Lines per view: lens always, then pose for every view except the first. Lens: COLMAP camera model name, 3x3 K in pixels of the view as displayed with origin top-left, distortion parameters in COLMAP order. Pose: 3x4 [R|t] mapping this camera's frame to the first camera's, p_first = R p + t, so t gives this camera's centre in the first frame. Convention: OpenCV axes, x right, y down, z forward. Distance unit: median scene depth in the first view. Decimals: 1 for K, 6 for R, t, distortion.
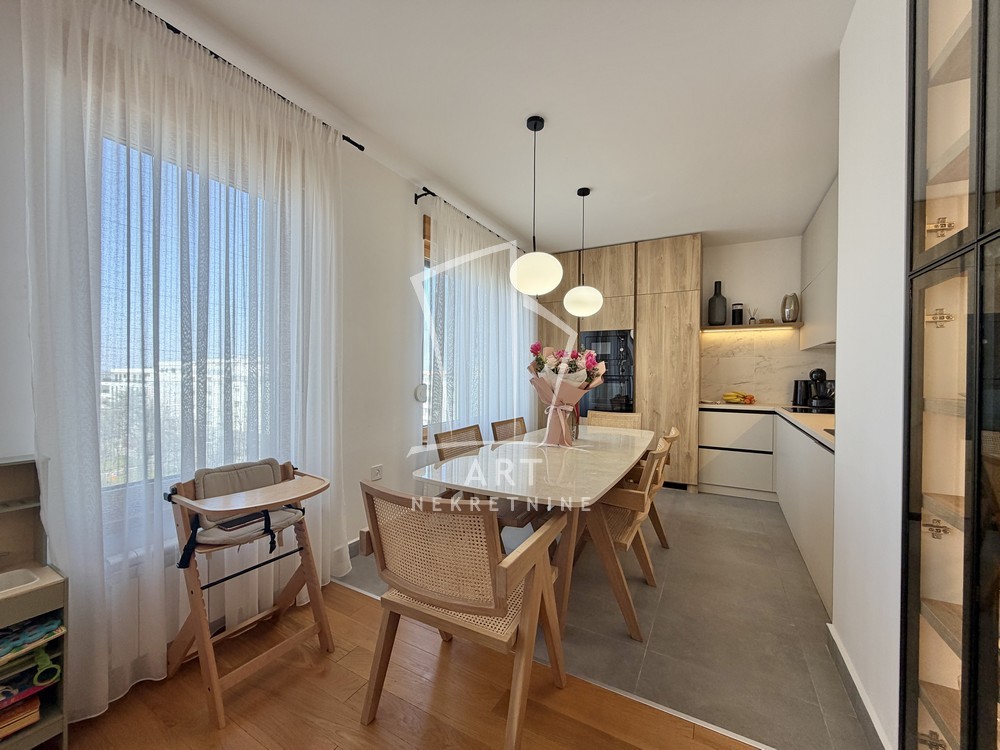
lens RADIAL K [[395.7, 0, 497.8], [0, 395.7, 375.9], [0, 0, 1]] dist [-0.000615, -0.000323]
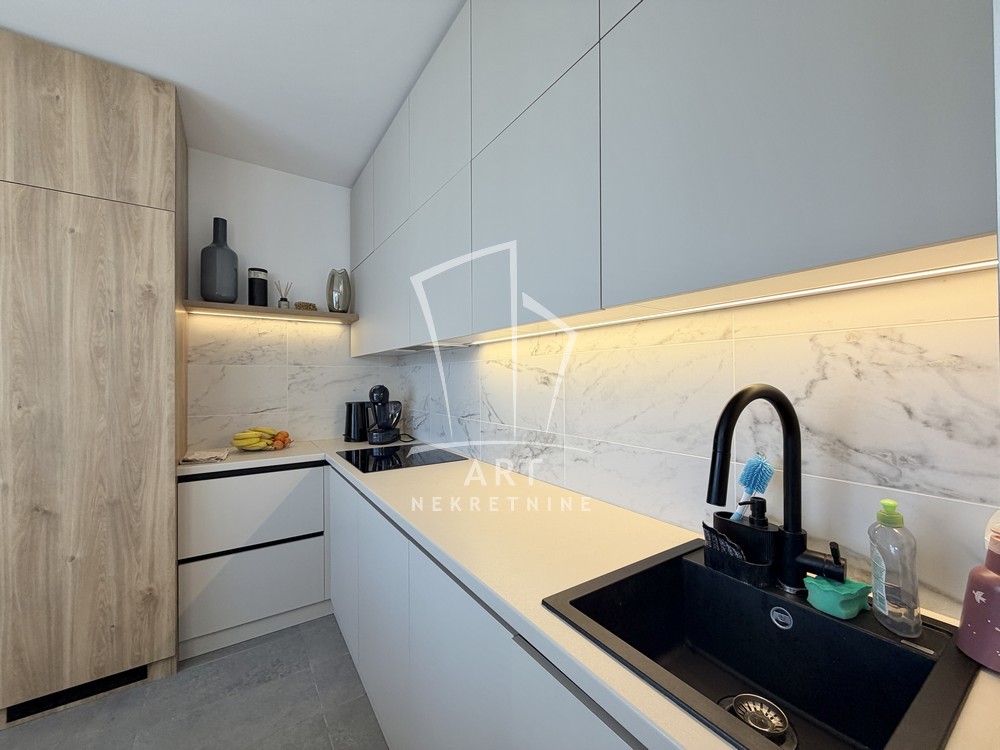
lens RADIAL K [[397.0, 0, 494.0], [0, 397.0, 378.2], [0, 0, 1]] dist [-0.001095, -0.000362]
pose [[0.463852, -0.009529, 0.885861, 0.275776], [0.013360, 0.999904, 0.003761, -0.027649], [-0.885812, 0.010090, 0.463935, 0.468297]]
